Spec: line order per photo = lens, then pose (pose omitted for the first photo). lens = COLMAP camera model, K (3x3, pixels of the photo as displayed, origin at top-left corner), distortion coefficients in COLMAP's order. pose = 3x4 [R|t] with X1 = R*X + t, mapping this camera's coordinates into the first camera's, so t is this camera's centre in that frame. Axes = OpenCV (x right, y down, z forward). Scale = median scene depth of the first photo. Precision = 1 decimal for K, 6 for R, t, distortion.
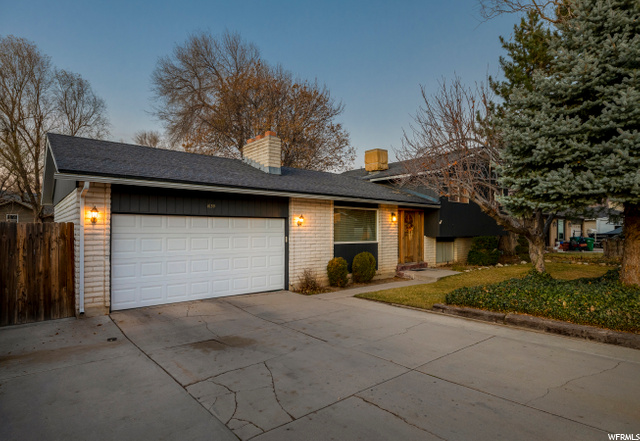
lens RADIAL K [[348.4, 0, 320.0], [0, 348.4, 220.5], [0, 0, 1]] dist [0.000840, 0.000117]
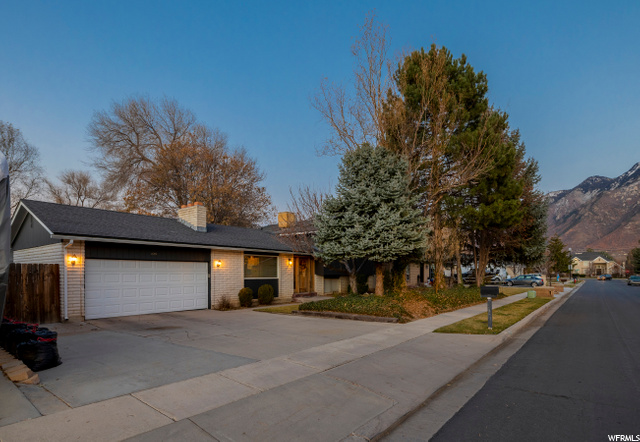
lens RADIAL K [[321.3, 0, 352.2], [0, 321.3, 273.6], [0, 0, 1]] dist [0.000282, -0.000096]
pose [[0.965728, 0.001157, 0.259554, 0.129087], [-0.009963, 0.999418, 0.032617, -0.006876], [-0.259366, -0.034085, 0.965178, -0.469880]]
